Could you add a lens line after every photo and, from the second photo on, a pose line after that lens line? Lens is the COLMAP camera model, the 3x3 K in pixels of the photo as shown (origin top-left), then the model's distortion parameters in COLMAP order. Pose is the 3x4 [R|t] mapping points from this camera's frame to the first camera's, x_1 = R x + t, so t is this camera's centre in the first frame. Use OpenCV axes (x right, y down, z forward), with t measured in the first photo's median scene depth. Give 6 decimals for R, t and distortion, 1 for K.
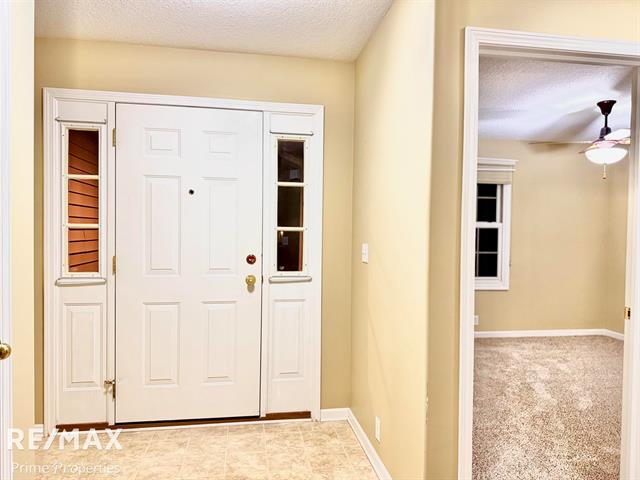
lens RADIAL K [[482.1, 0, 313.8], [0, 482.1, 241.0], [0, 0, 1]] dist [0.033333, -0.035627]
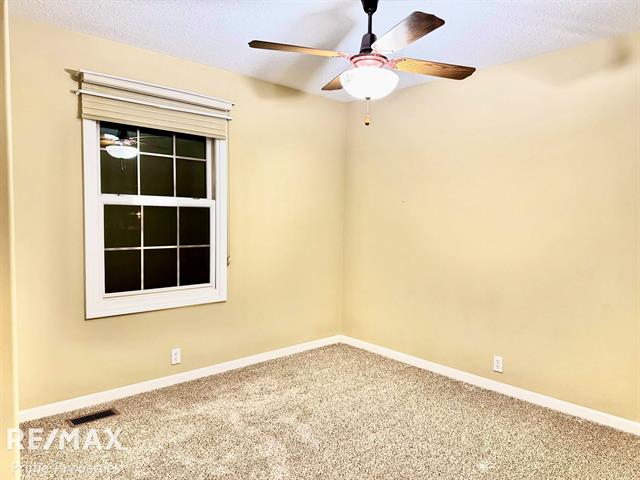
lens RADIAL K [[482.1, 0, 317.7], [0, 482.1, 238.7], [0, 0, 1]] dist [0.033333, -0.035627]
pose [[0.854259, -0.023964, 0.519296, 0.172383], [0.008395, 0.999443, 0.032310, -0.004927], [-0.519780, -0.023242, 0.853984, 0.382747]]
